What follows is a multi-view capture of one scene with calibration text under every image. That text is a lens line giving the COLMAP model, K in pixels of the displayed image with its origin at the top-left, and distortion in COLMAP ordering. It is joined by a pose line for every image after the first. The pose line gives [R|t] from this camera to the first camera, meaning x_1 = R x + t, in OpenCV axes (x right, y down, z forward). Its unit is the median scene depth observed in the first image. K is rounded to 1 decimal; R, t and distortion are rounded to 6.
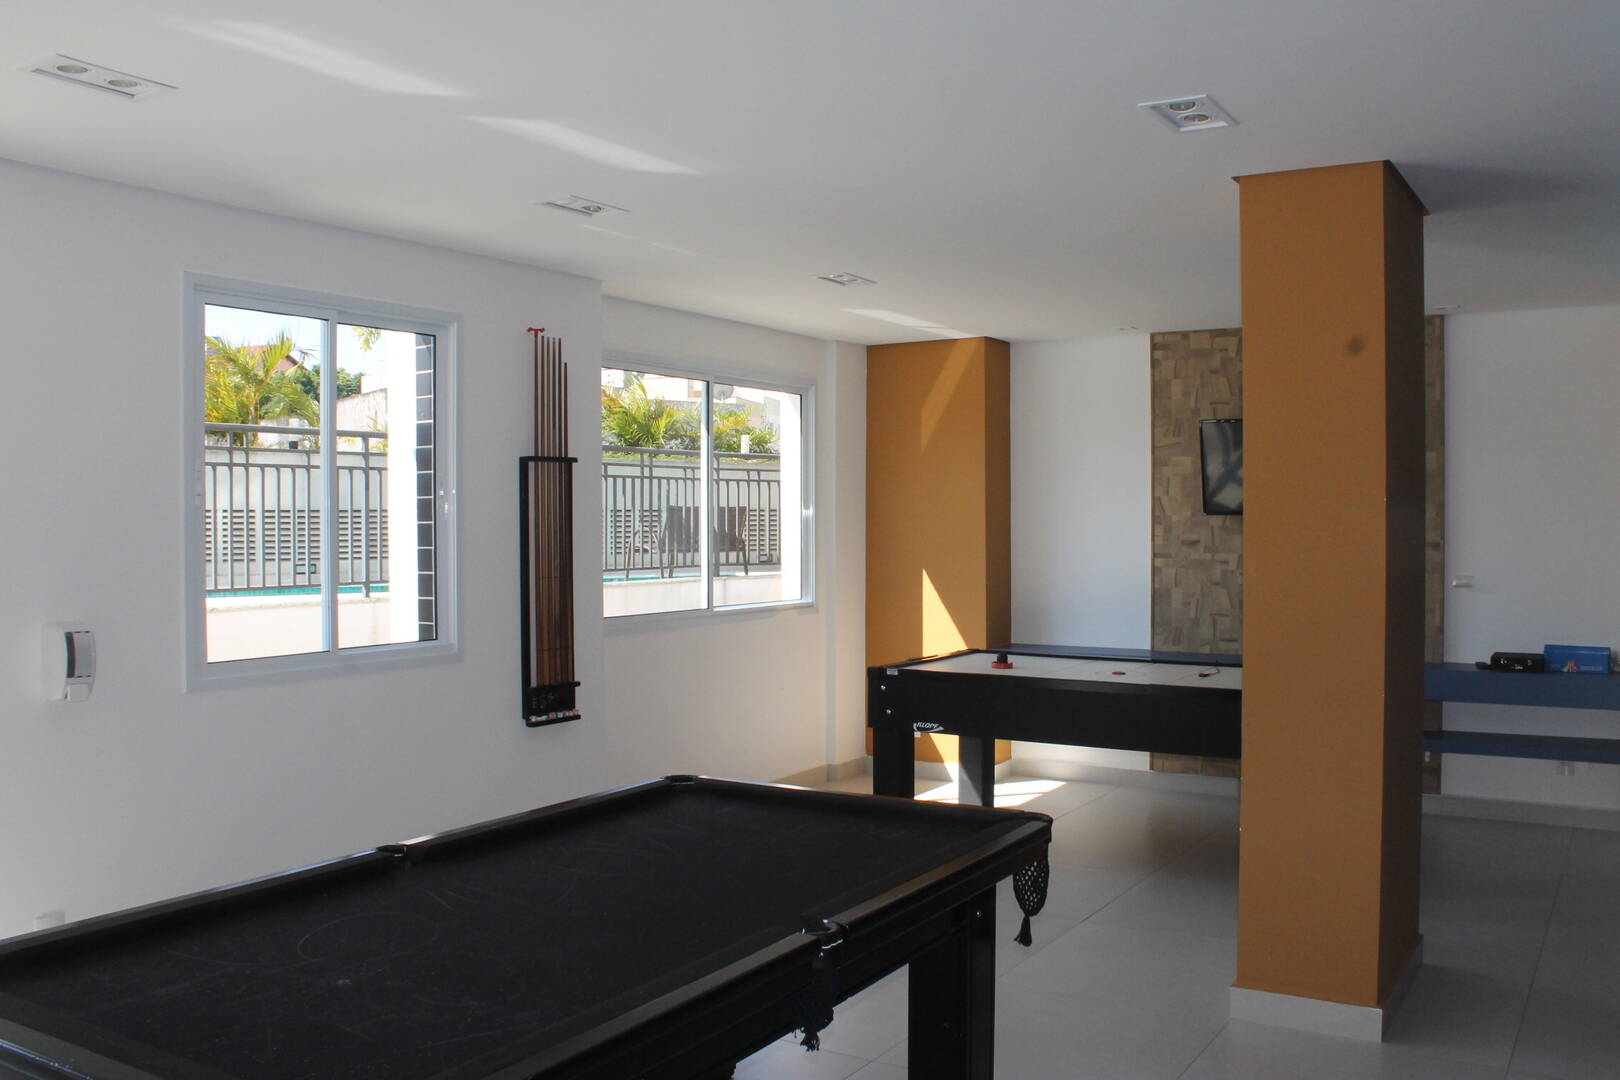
lens RADIAL K [[1399.8, 0, 833.5], [0, 1399.8, 541.3], [0, 0, 1]] dist [-0.166111, 0.154268]
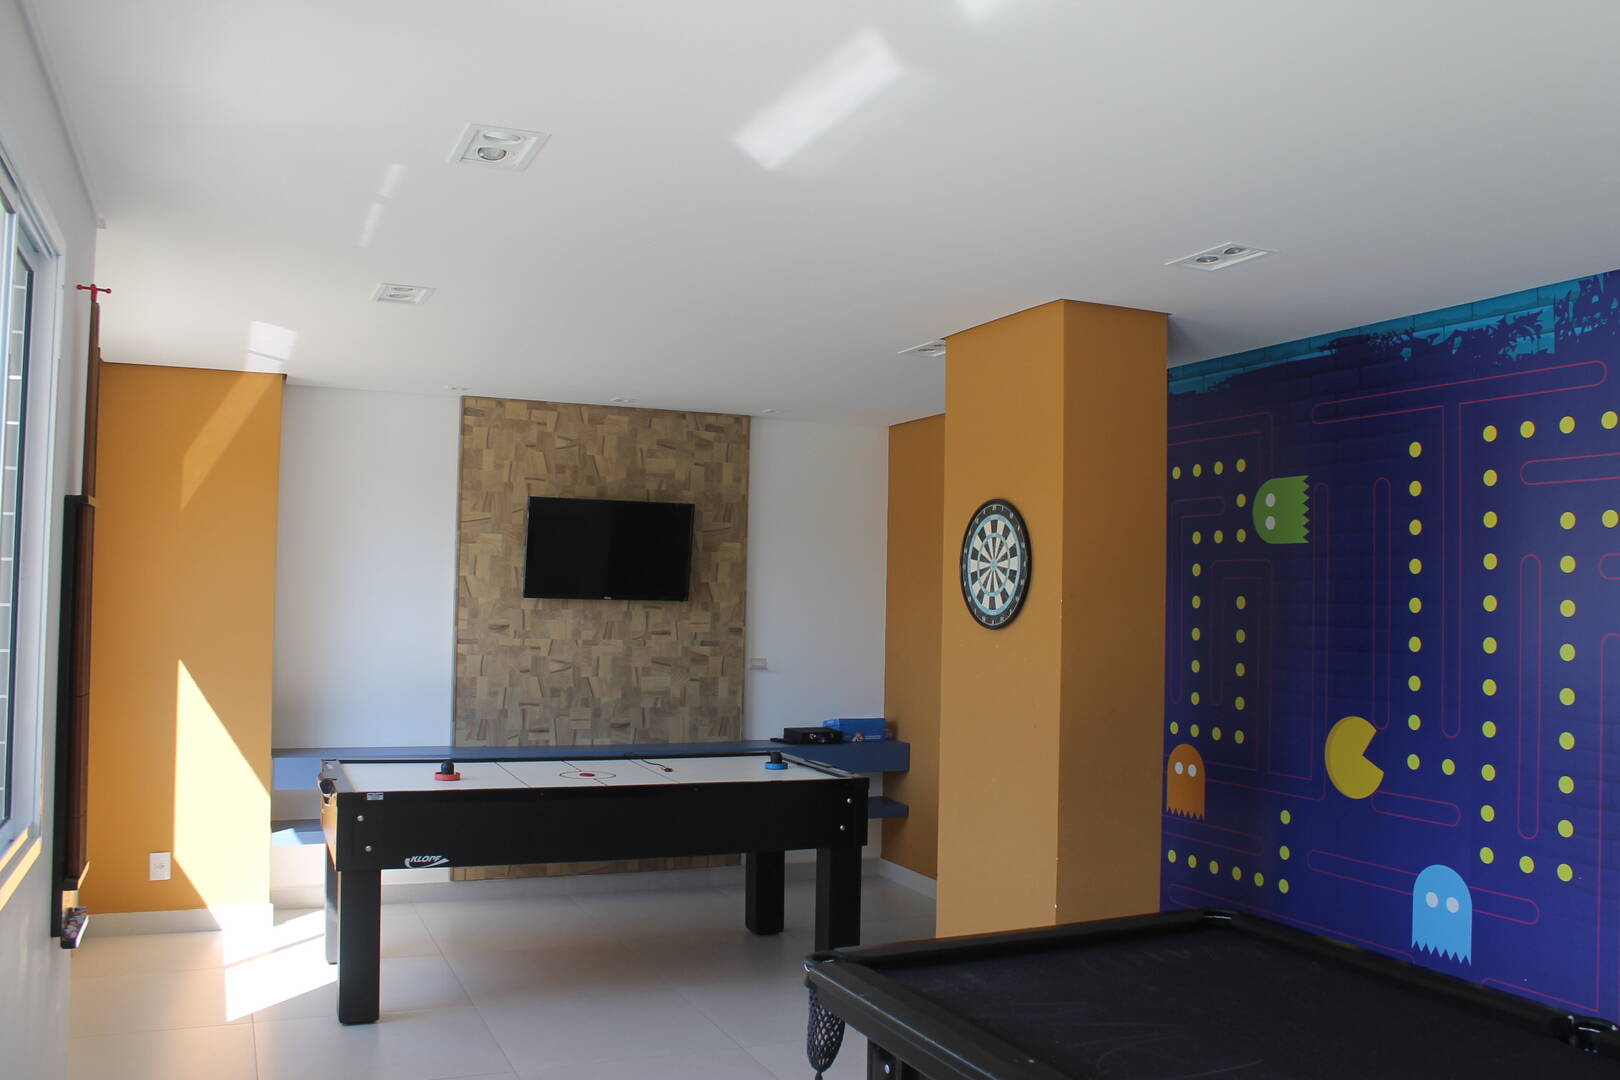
lens RADIAL K [[1399.8, 0, 833.5], [0, 1399.8, 541.3], [0, 0, 1]] dist [-0.166111, 0.154268]
pose [[0.562583, 0.046645, 0.825424, -0.381132], [-0.005916, 0.998609, -0.052400, -0.009087], [-0.826720, 0.024596, 0.562076, 0.294719]]
